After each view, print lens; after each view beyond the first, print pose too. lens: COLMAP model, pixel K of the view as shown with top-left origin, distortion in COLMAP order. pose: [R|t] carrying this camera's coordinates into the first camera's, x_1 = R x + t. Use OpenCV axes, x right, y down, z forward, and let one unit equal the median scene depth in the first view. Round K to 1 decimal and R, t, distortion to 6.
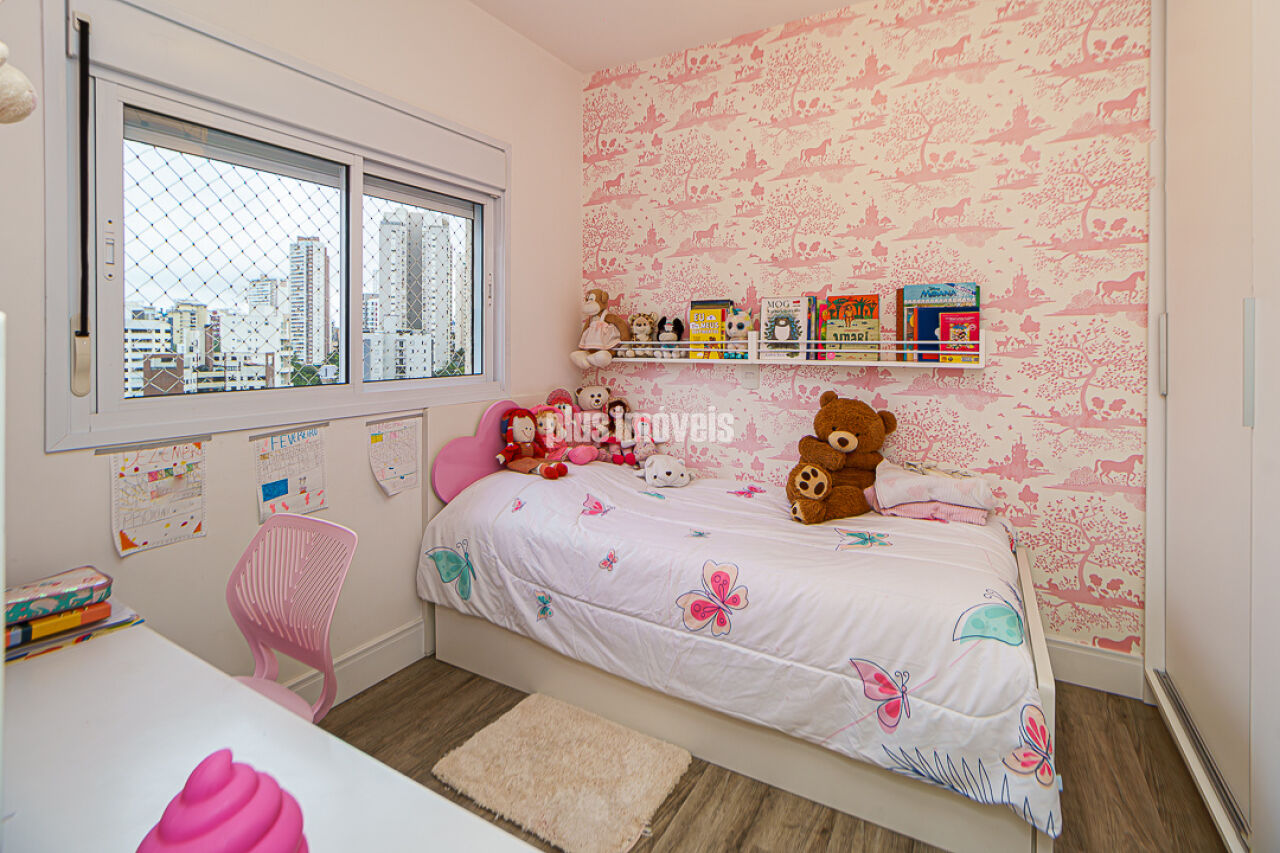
lens RADIAL K [[585.9, 0, 655.1], [0, 585.9, 346.1], [0, 0, 1]] dist [-0.017720, 0.003593]
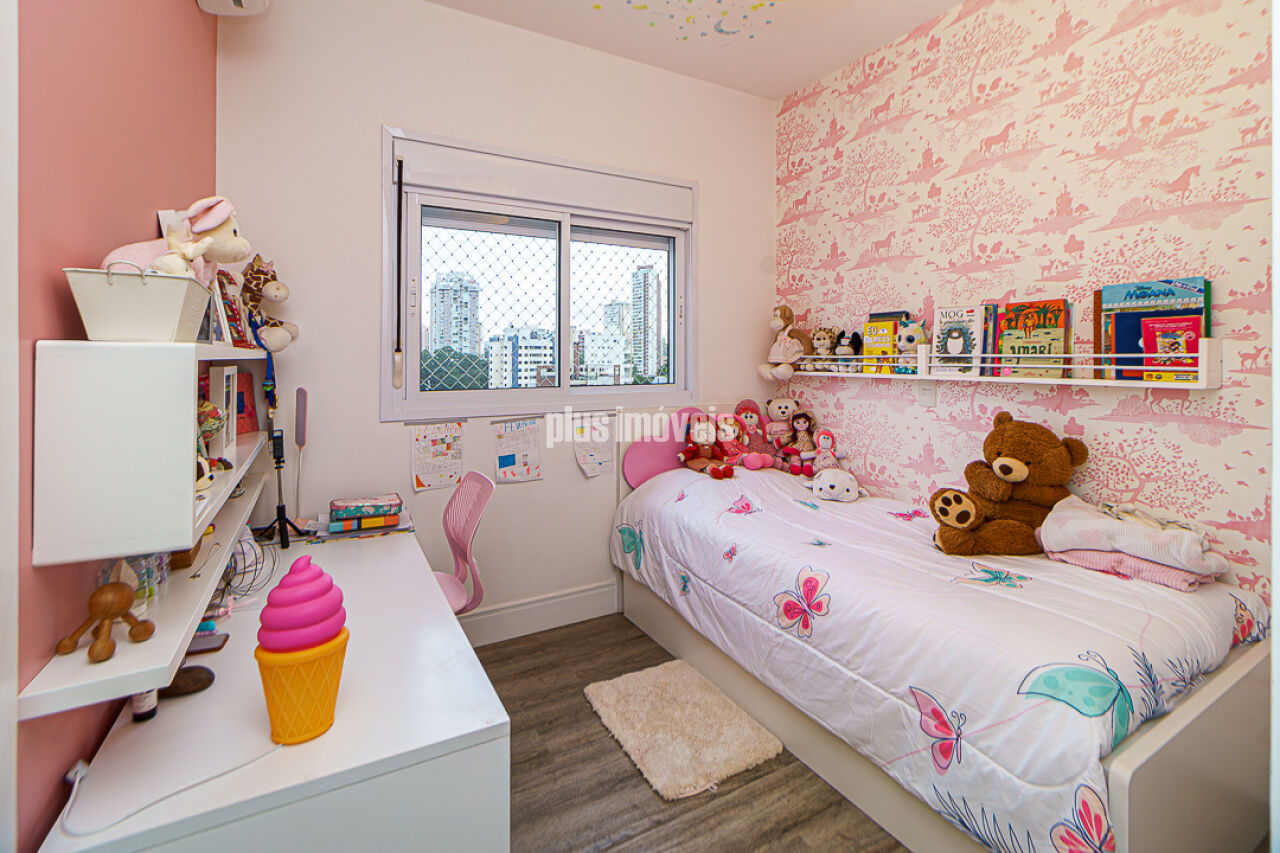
lens RADIAL K [[585.9, 0, 638.3], [0, 585.9, 359.3], [0, 0, 1]] dist [-0.017720, 0.003593]
pose [[0.851843, 0.002164, -0.523794, 0.304004], [-0.004091, 0.999988, -0.002522, 0.003362], [0.523782, 0.004291, 0.851842, -0.031189]]
